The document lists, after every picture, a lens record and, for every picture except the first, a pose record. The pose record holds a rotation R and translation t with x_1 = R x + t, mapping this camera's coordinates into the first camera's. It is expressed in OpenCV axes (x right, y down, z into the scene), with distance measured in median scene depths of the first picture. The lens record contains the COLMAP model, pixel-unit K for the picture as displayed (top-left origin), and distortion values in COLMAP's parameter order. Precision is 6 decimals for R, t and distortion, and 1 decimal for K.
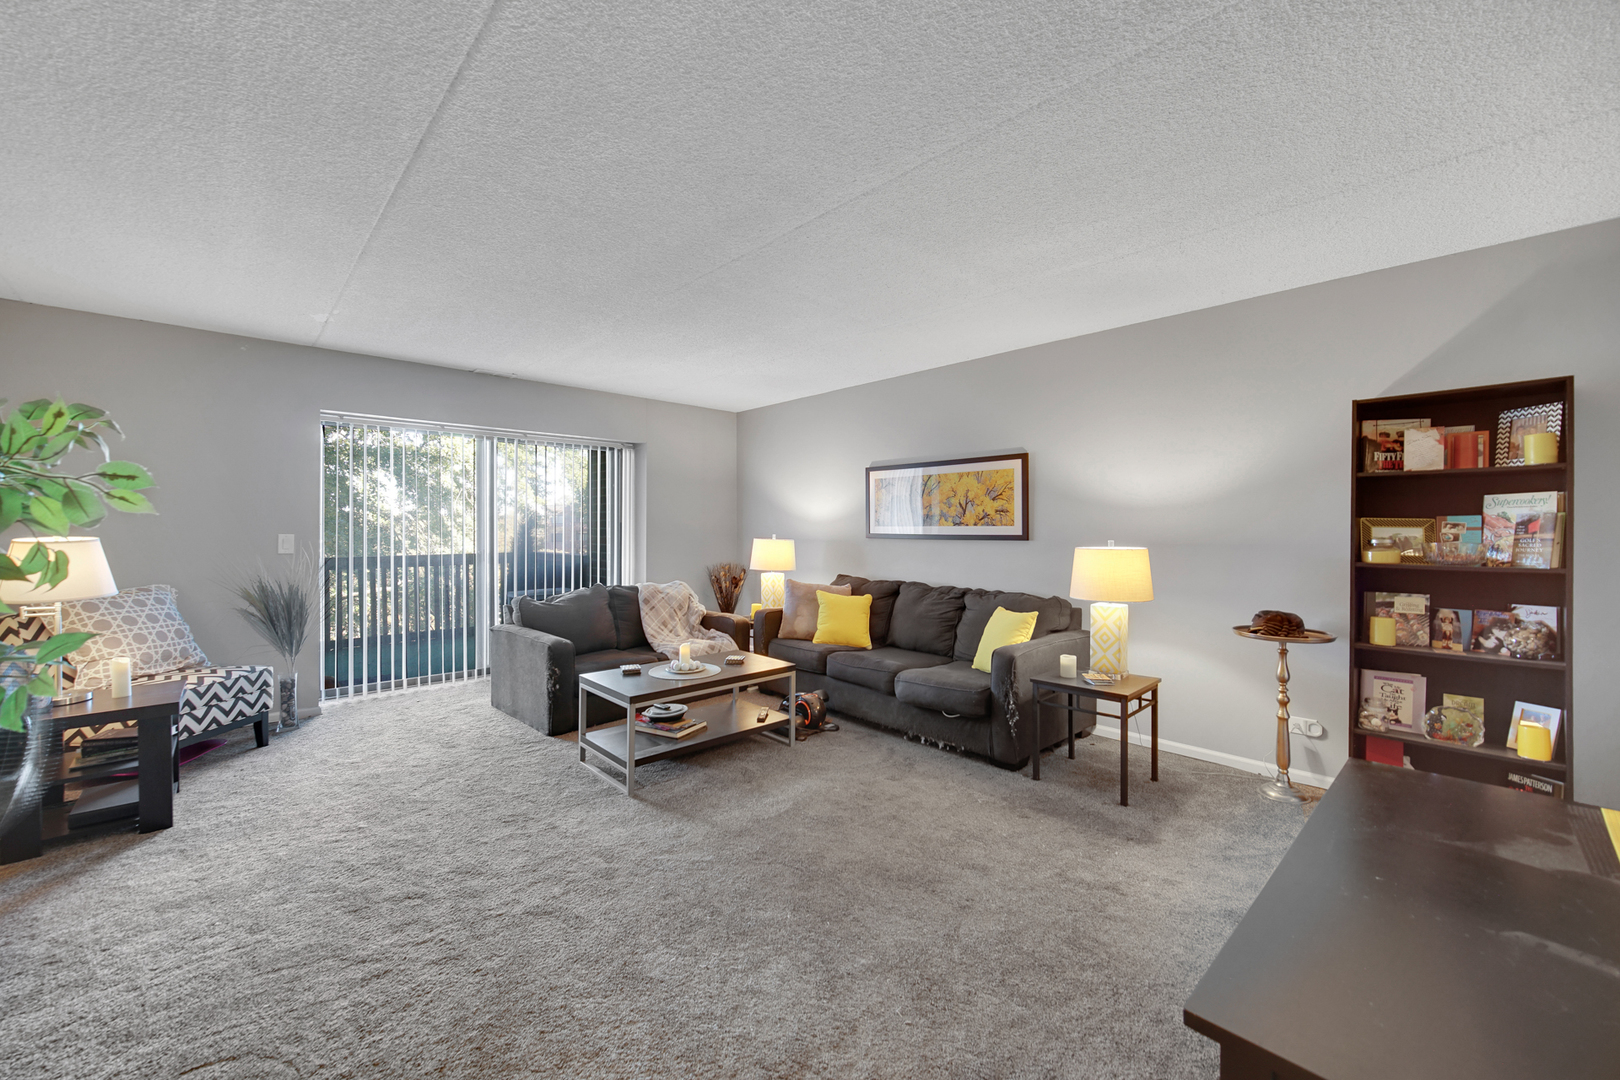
lens RADIAL K [[644.4, 0, 817.3], [0, 644.4, 531.8], [0, 0, 1]] dist [-0.000723, 0.000285]
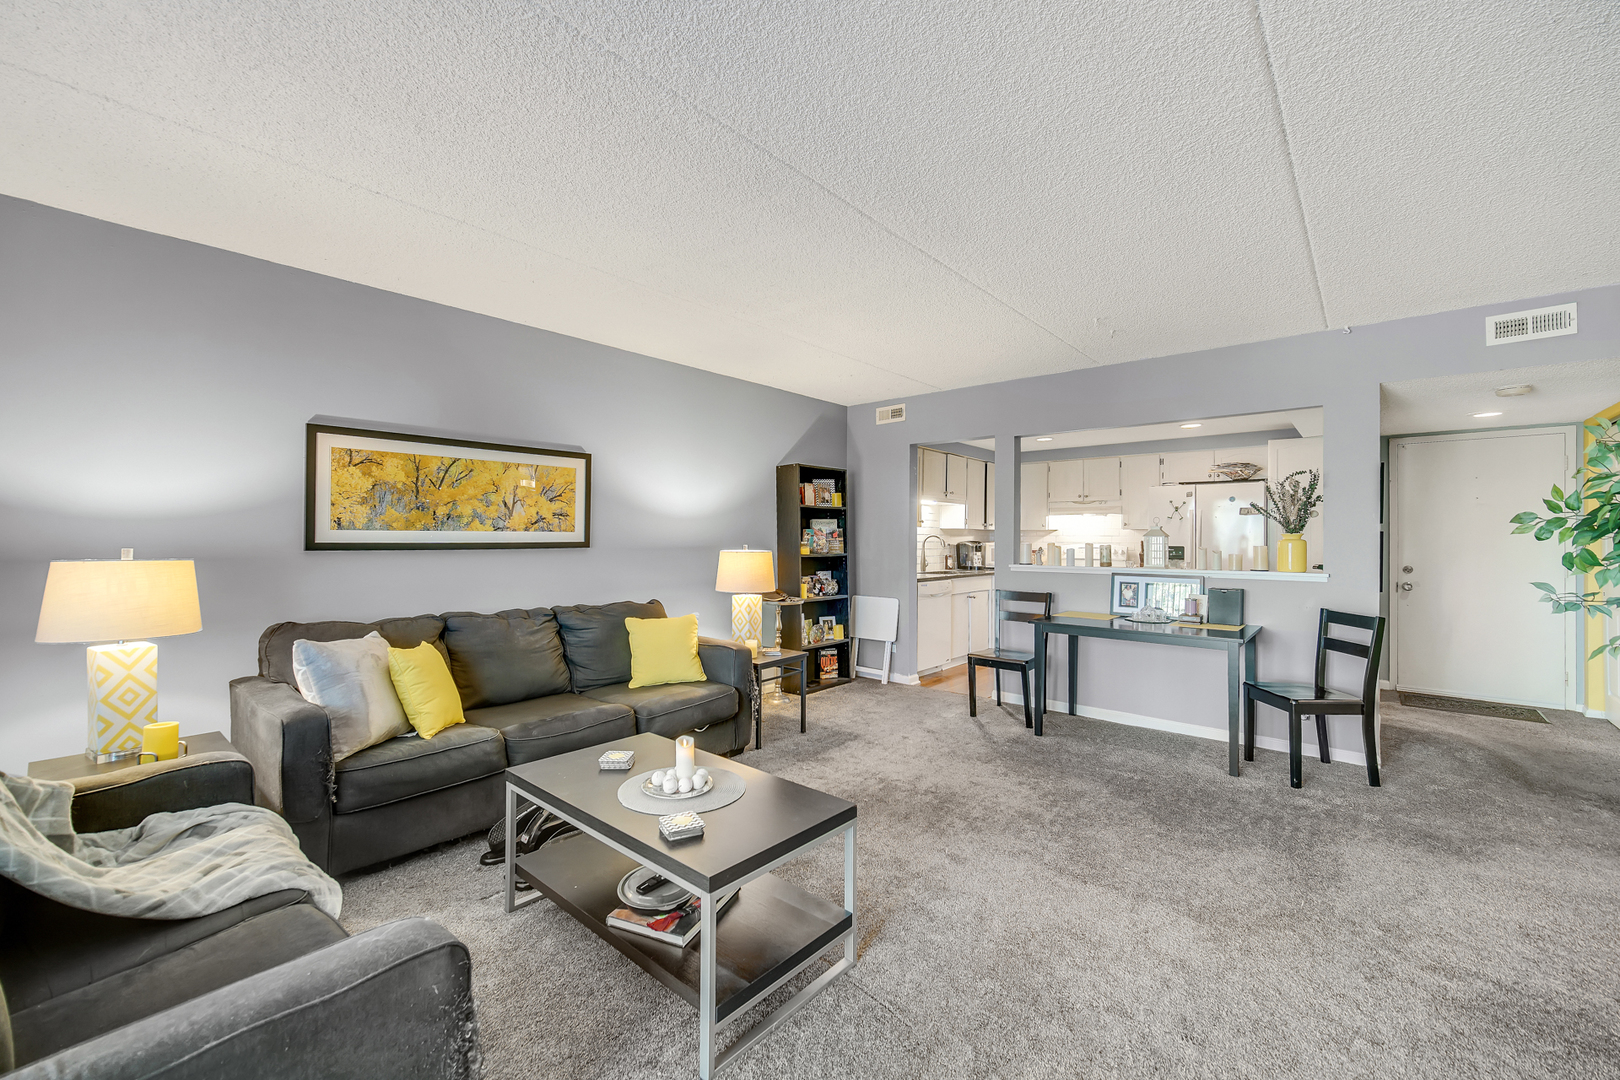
lens RADIAL K [[644.4, 0, 817.3], [0, 644.4, 531.8], [0, 0, 1]] dist [-0.000723, 0.000285]
pose [[-0.107714, 0.005123, 0.994169, -0.317305], [0.000798, 0.999987, -0.005067, -0.002247], [-0.994182, 0.000248, -0.107716, 0.384564]]
